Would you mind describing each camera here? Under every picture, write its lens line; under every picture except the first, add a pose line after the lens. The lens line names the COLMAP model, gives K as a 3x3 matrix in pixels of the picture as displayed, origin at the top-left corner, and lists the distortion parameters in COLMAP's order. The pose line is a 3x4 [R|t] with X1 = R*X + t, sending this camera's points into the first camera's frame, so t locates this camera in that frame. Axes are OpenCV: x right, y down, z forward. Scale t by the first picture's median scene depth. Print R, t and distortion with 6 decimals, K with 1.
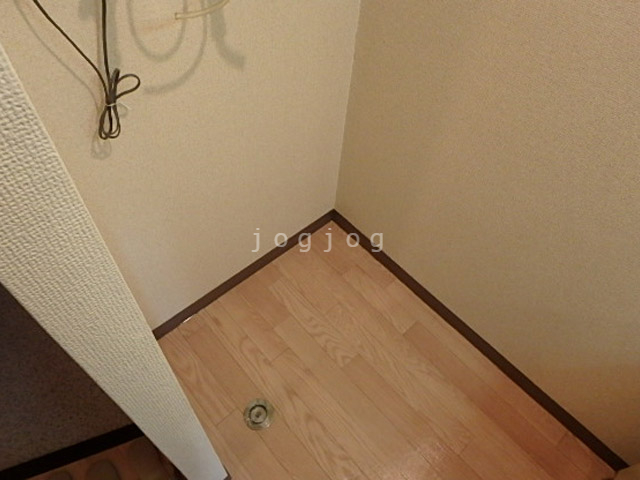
lens RADIAL K [[454.3, 0, 319.7], [0, 454.3, 243.3], [0, 0, 1]] dist [-0.060781, 0.003433]
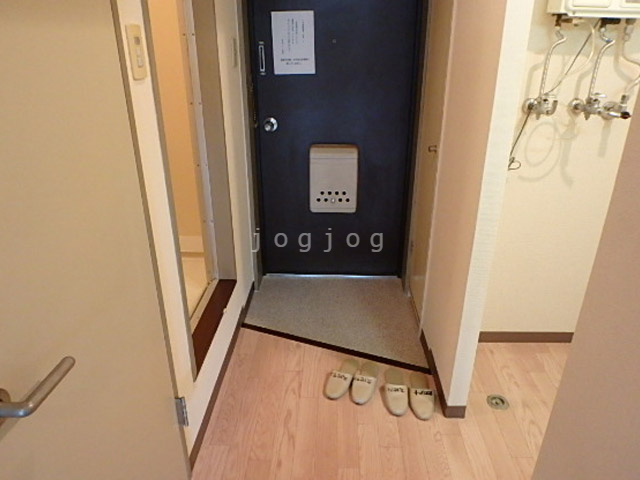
lens RADIAL K [[454.3, 0, 319.3], [0, 454.3, 240.1], [0, 0, 1]] dist [-0.060781, 0.003433]
pose [[0.727371, 0.228829, -0.646969, 0.322491], [-0.517217, 0.802415, -0.297684, 0.895781], [0.451019, 0.551150, 0.702008, -0.662943]]
